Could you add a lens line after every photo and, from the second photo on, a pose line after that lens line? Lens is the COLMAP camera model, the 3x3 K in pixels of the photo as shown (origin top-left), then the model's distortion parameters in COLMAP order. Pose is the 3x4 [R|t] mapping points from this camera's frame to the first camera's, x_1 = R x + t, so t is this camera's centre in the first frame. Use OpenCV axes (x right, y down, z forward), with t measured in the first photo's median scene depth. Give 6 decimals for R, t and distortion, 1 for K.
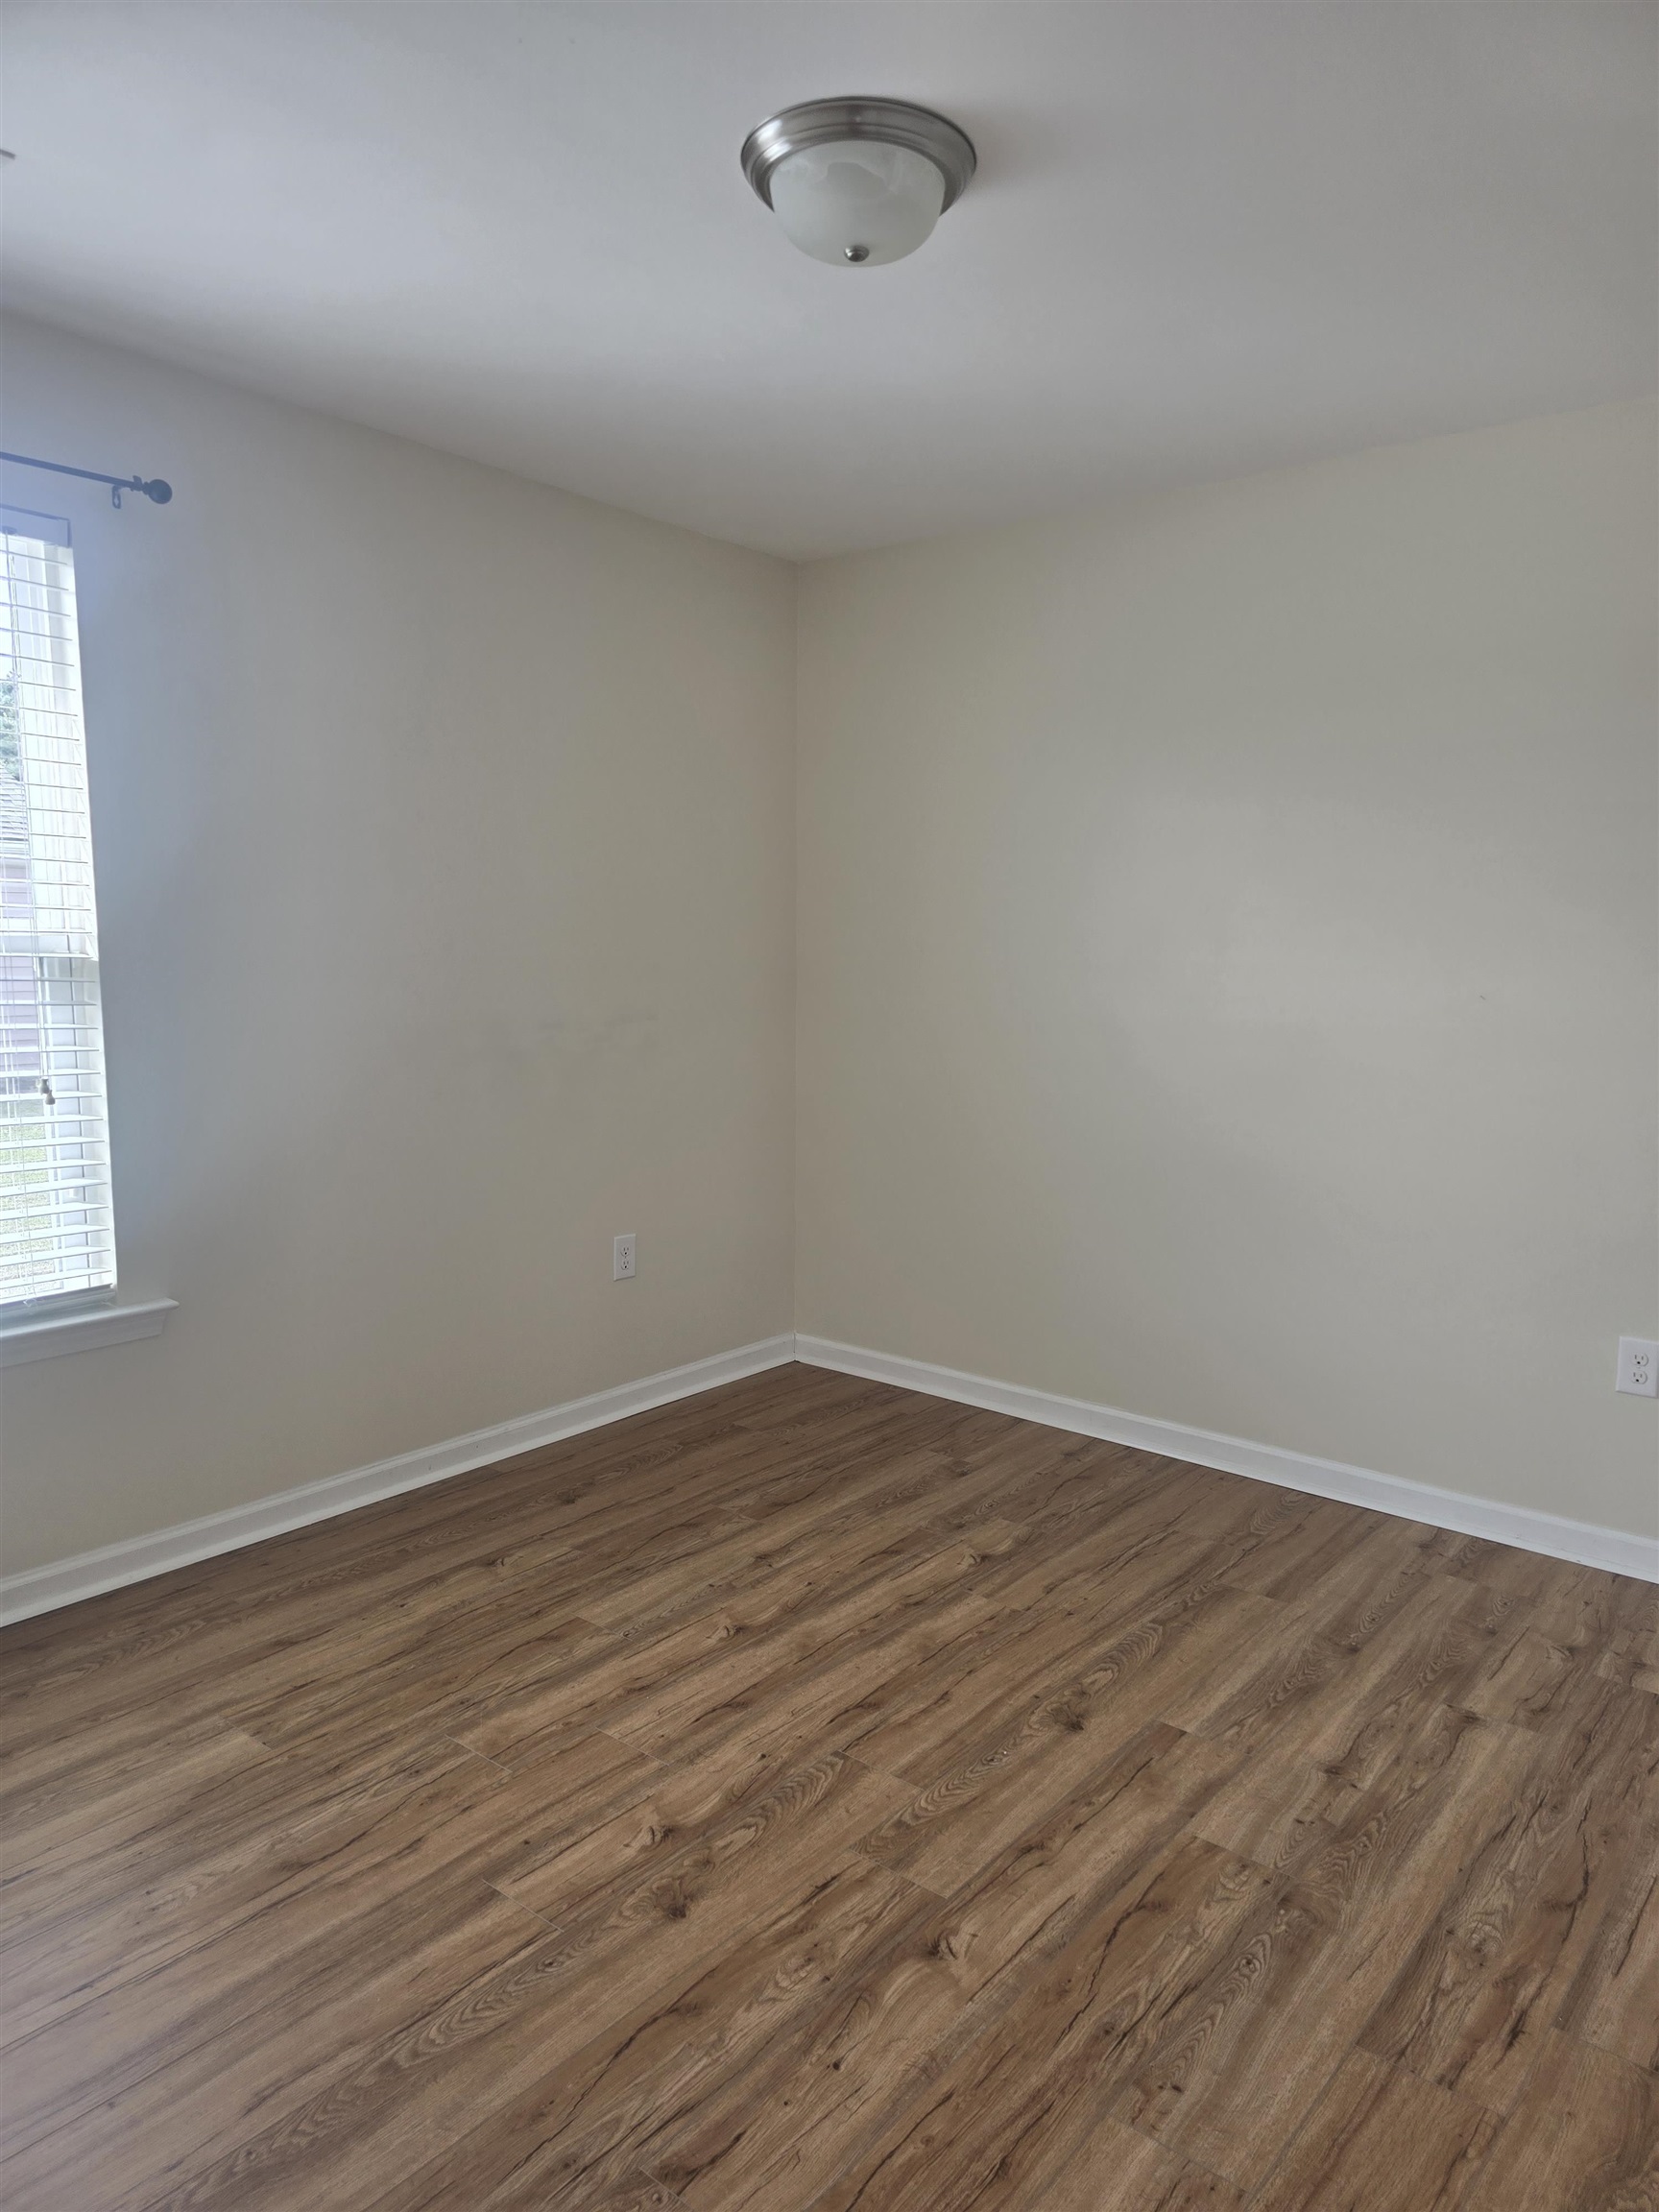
lens RADIAL K [[1480.7, 0, 829.7], [0, 1480.7, 1123.8], [0, 0, 1]] dist [0.063482, -0.054164]
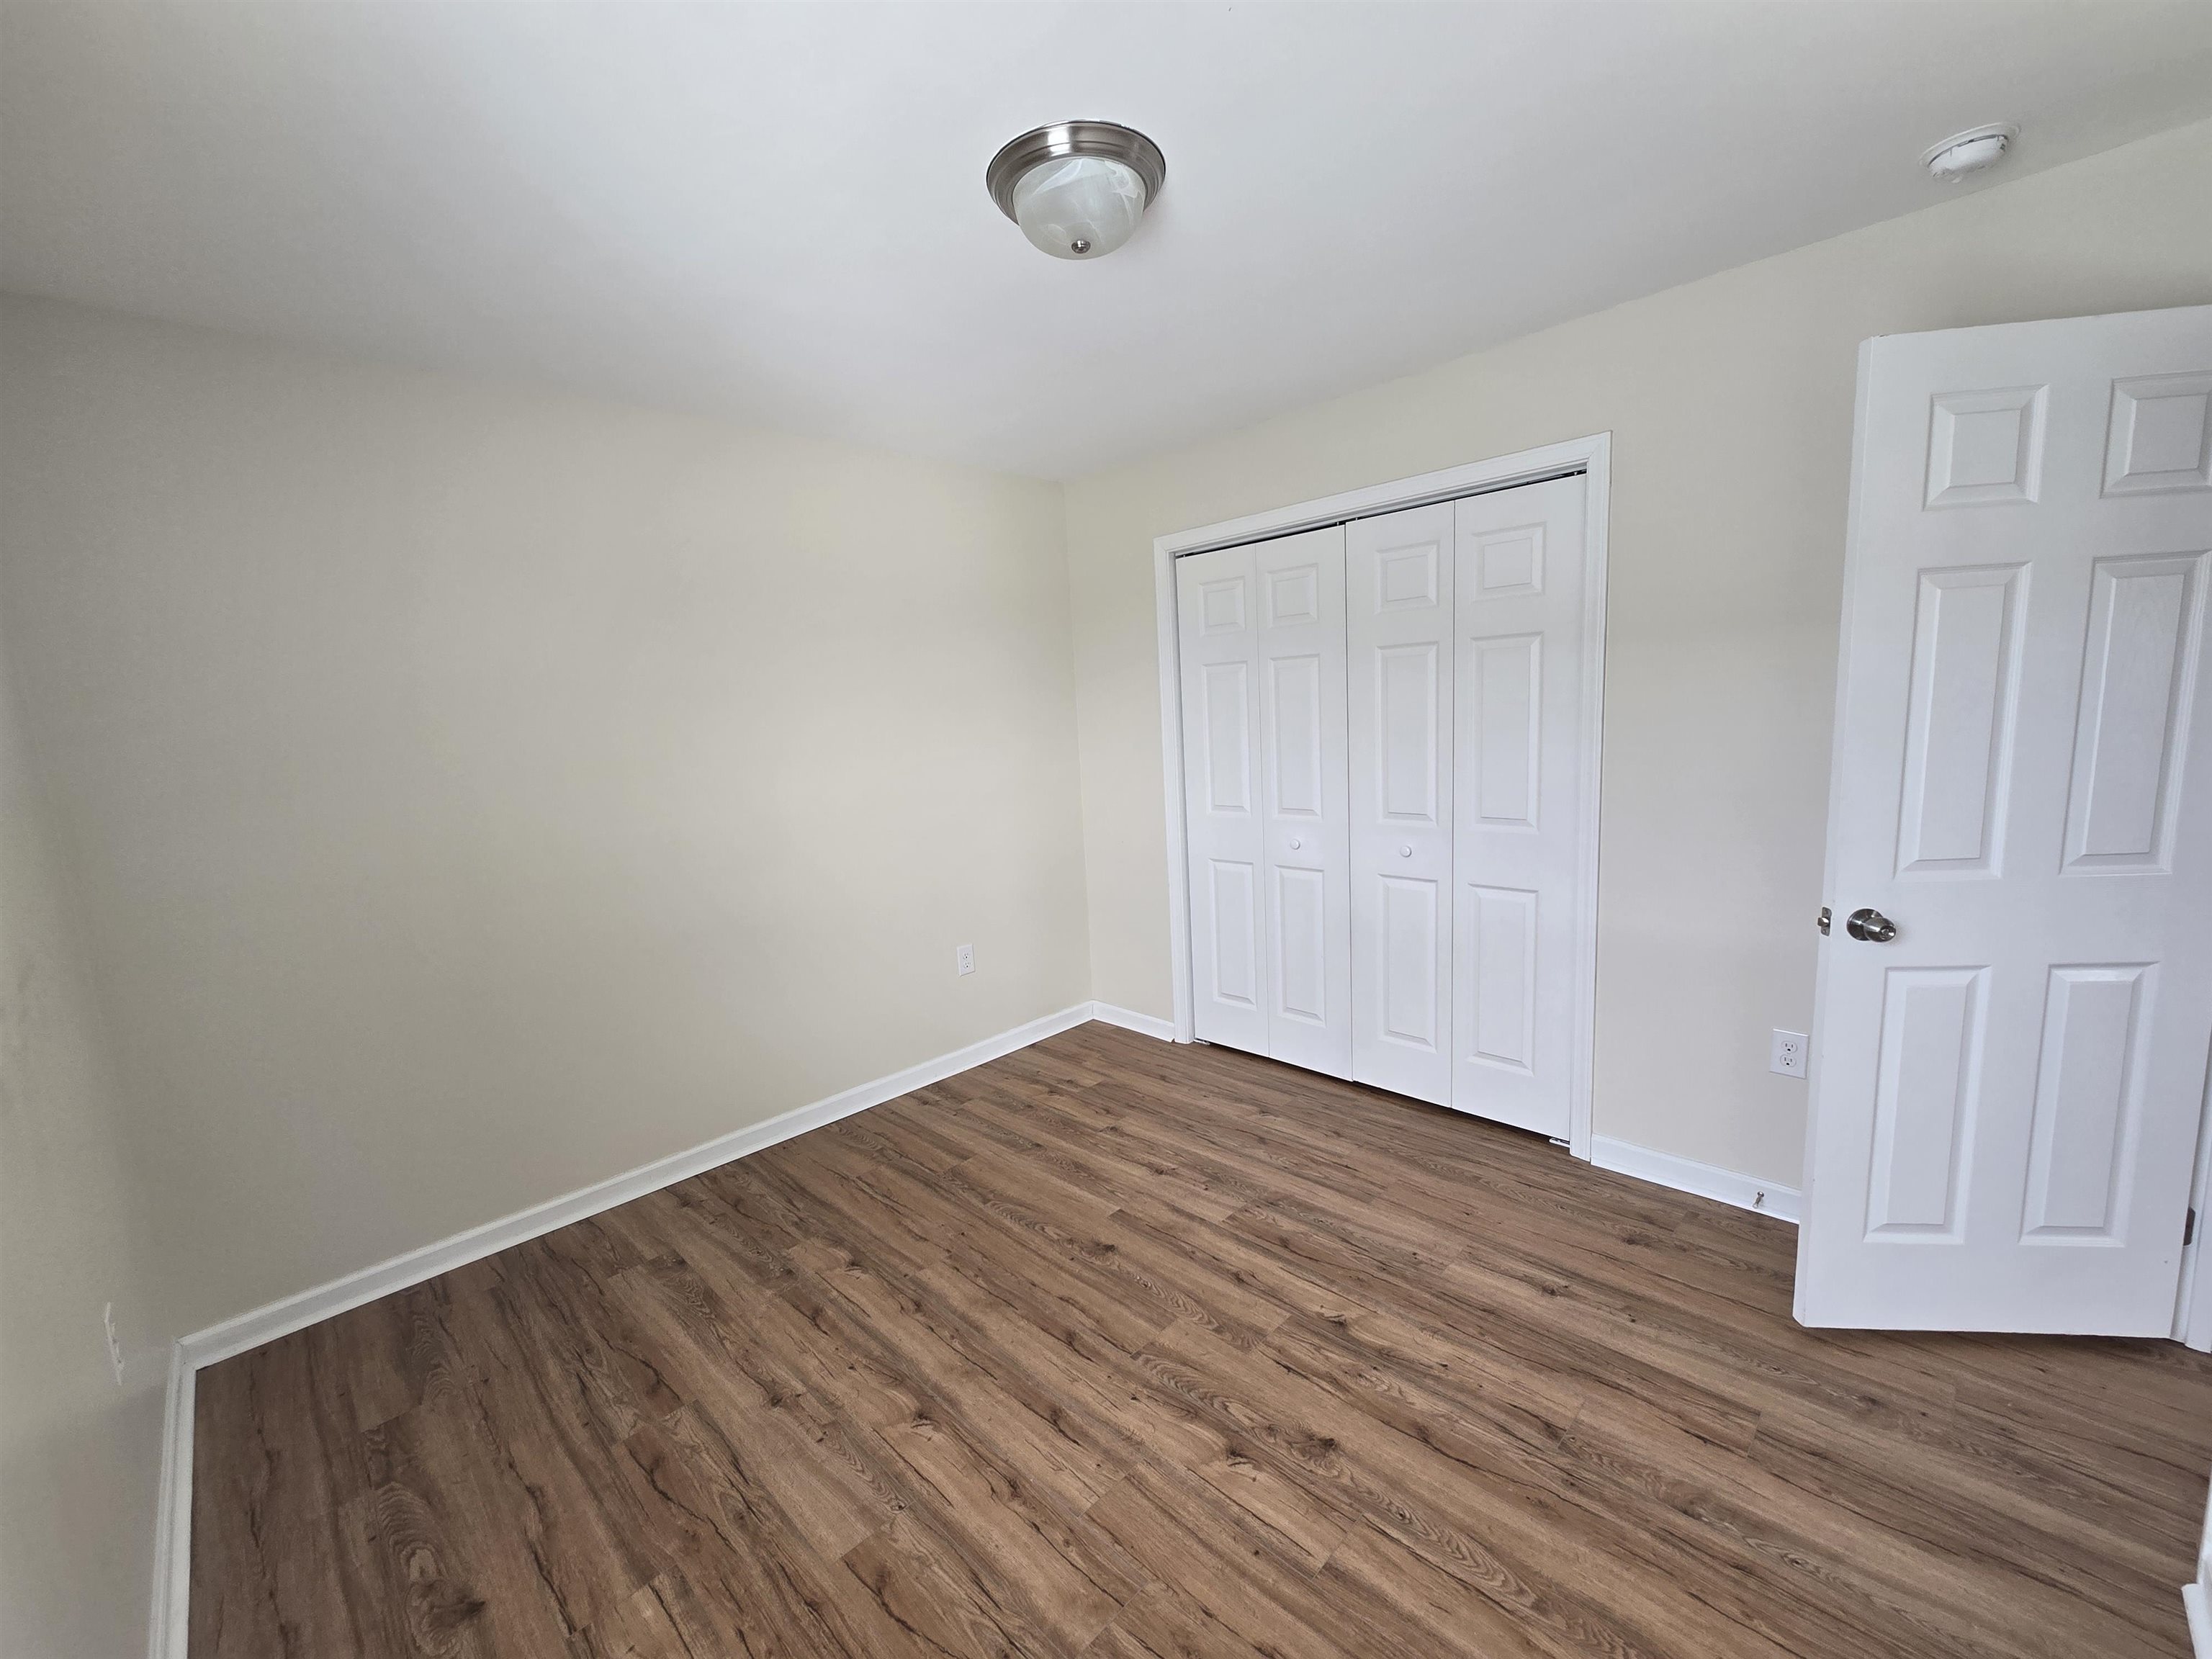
lens RADIAL K [[904.1, 0, 1120.9], [0, 904.1, 837.0], [0, 0, 1]] dist [-0.009756, 0.003708]
pose [[0.097340, -0.164092, 0.981631, -0.708689], [0.185160, 0.972081, 0.144135, -0.152358], [-0.977876, 0.167729, 0.125006, 0.820583]]
